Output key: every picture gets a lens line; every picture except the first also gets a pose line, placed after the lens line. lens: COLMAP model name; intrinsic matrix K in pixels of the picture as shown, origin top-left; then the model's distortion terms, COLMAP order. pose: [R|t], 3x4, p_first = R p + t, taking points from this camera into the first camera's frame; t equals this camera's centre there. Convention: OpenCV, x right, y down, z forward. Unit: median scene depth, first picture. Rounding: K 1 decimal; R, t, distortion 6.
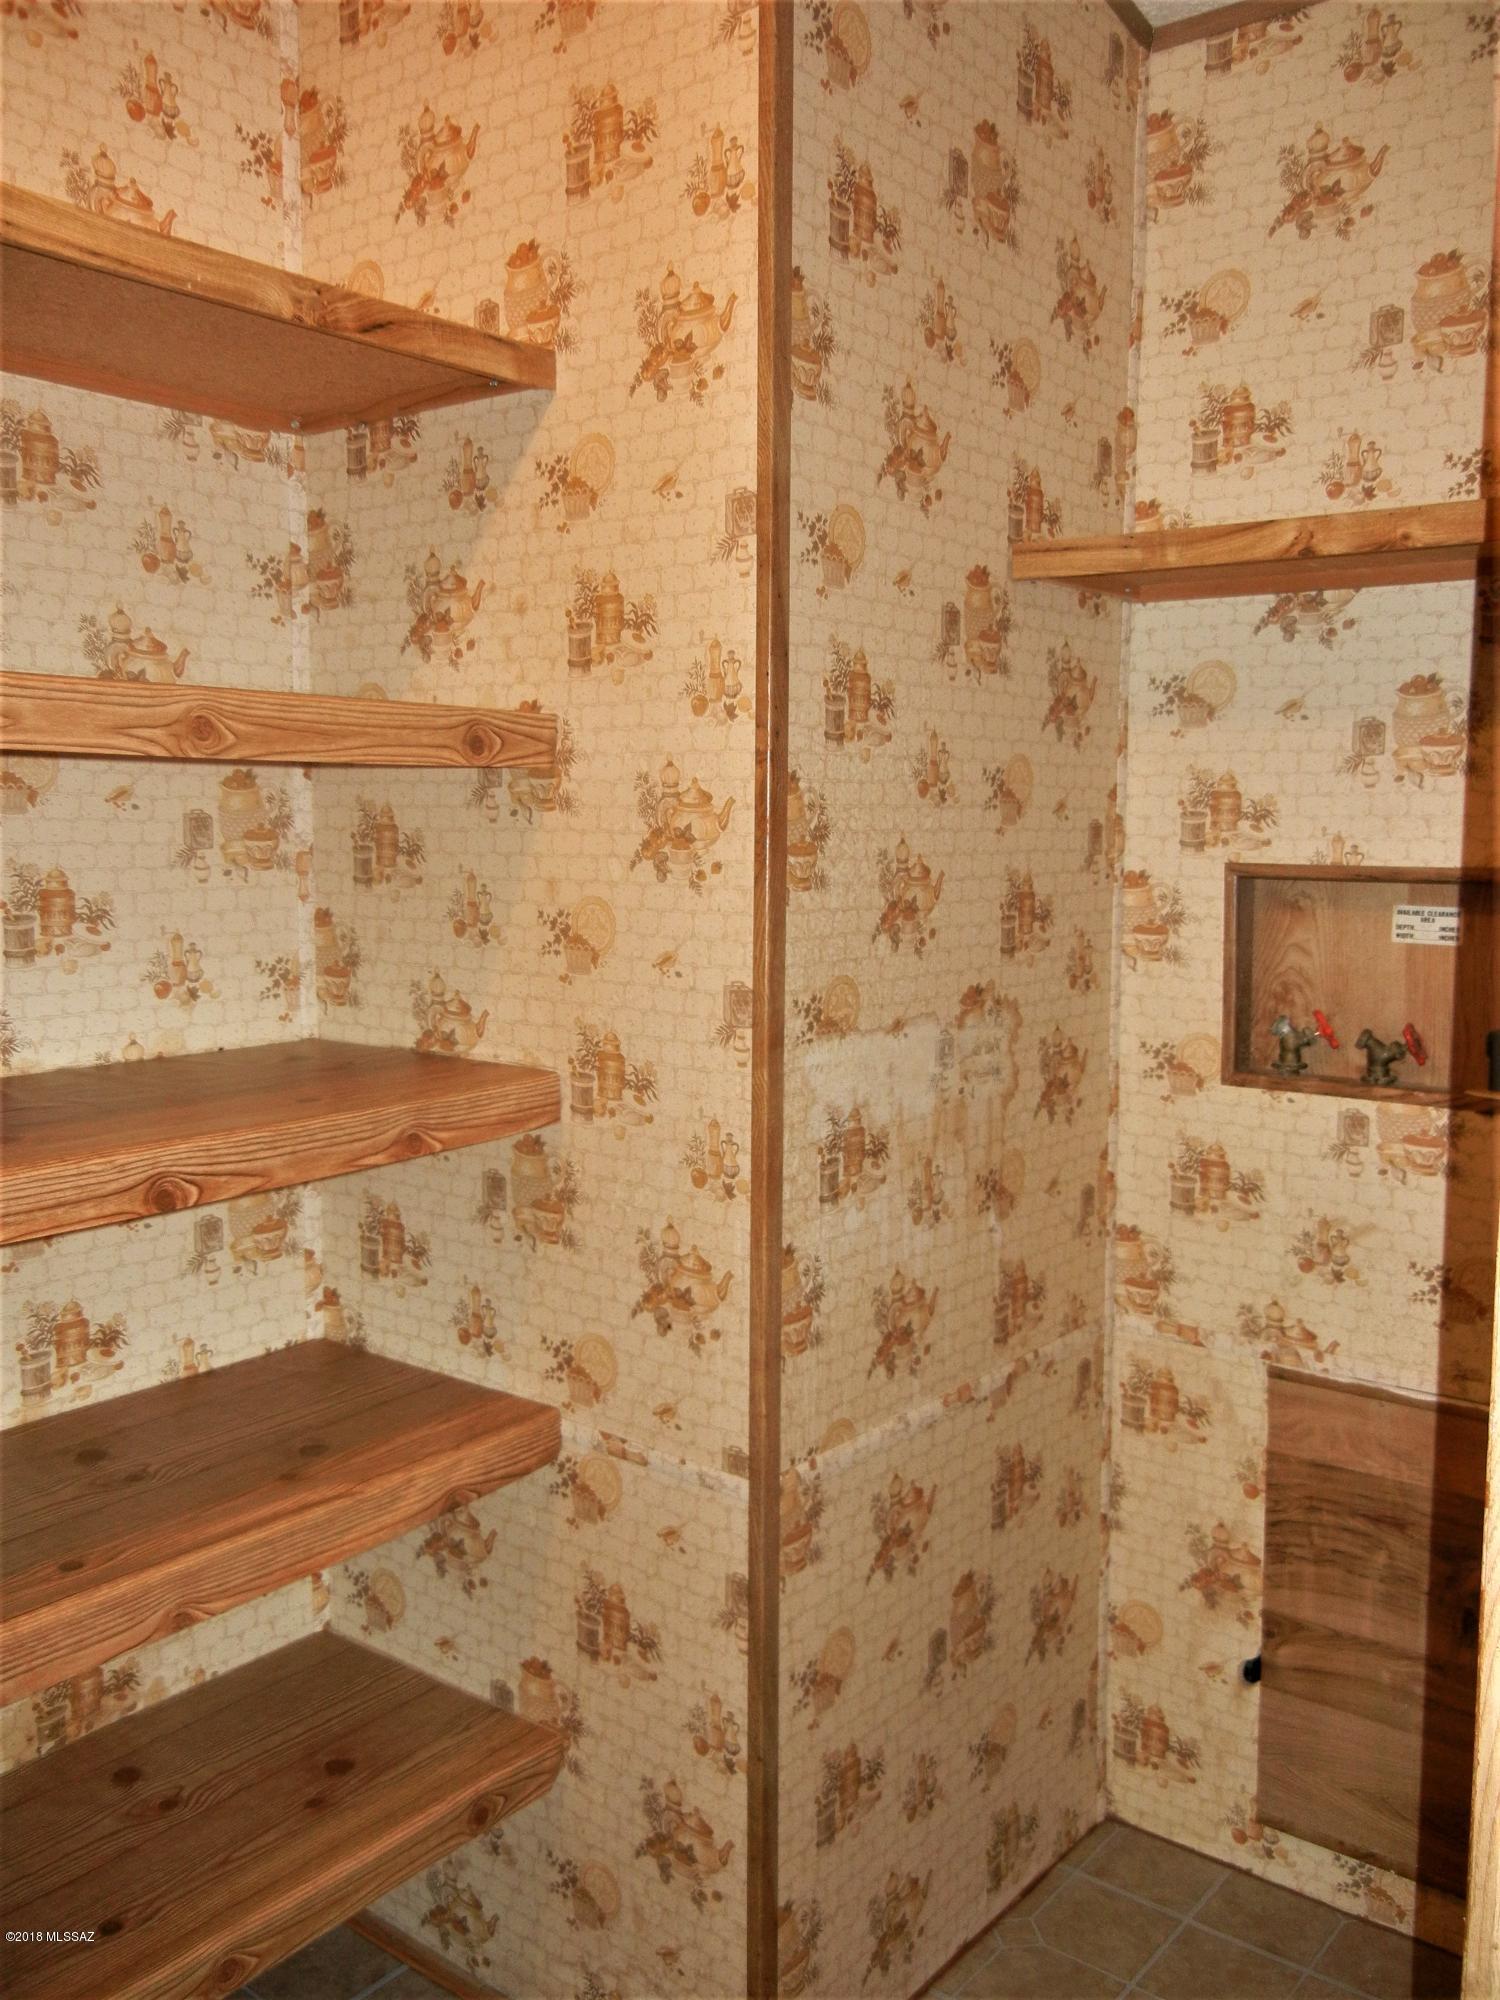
lens RADIAL K [[1743.6, 0, 750.8], [0, 1743.6, 1004.7], [0, 0, 1]] dist [-0.005225, 0.036353]
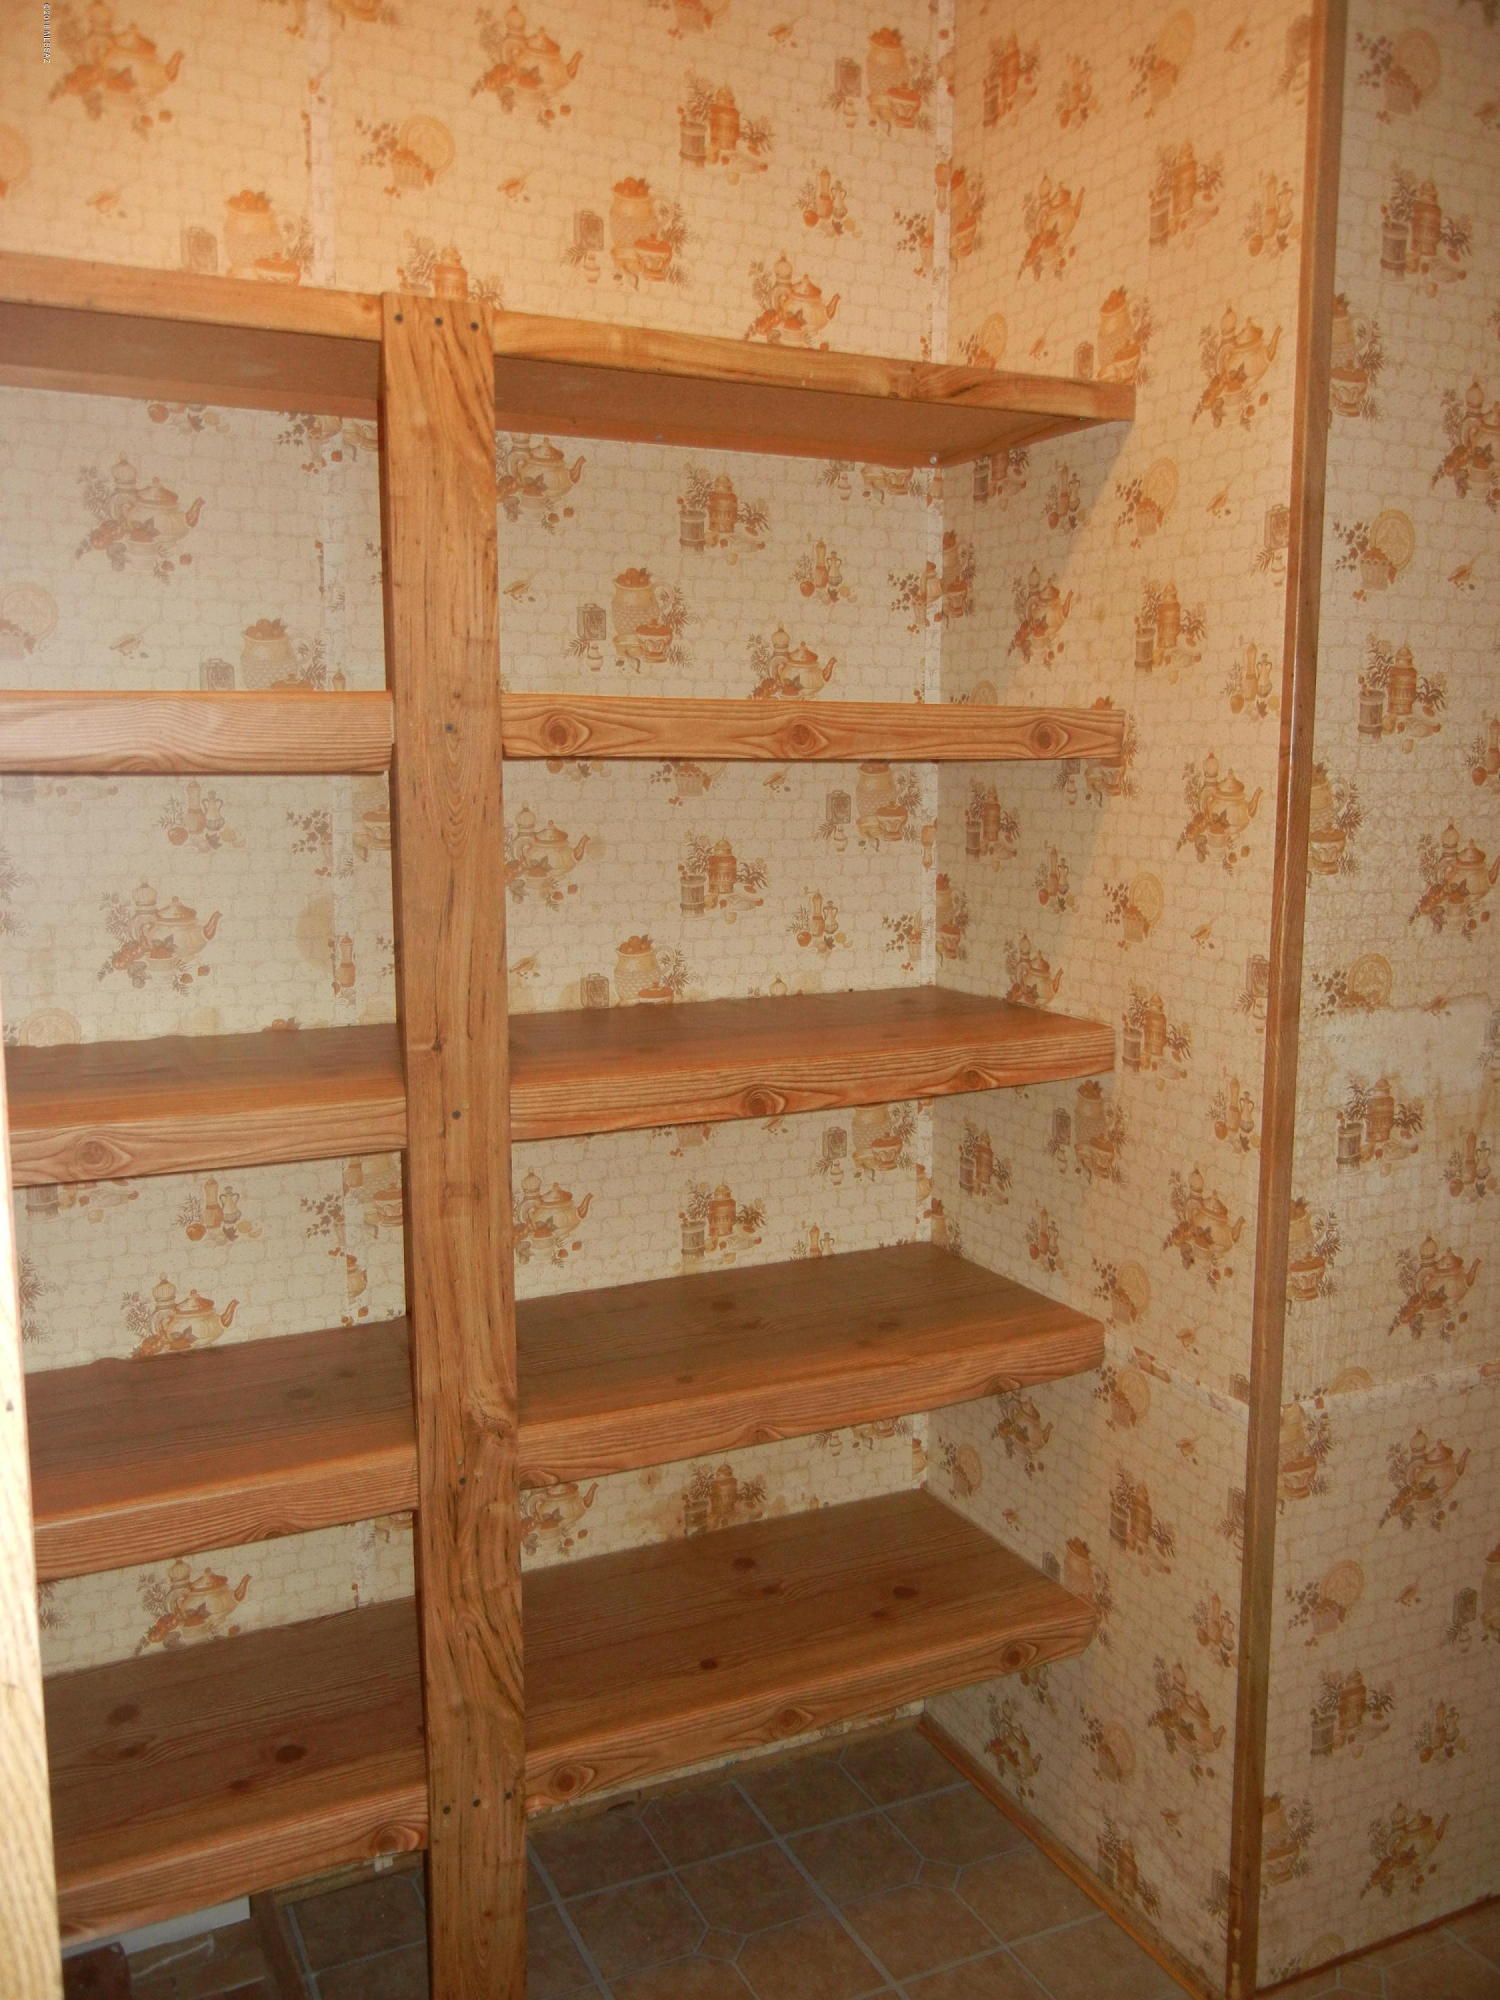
lens RADIAL K [[1743.6, 0, 751.7], [0, 1743.6, 1009.9], [0, 0, 1]] dist [-0.005225, 0.036353]
pose [[0.899435, 0.059847, -0.432938, 0.168233], [-0.045450, 0.998017, 0.043537, -0.011006], [0.434685, -0.019482, 0.900372, -0.120459]]
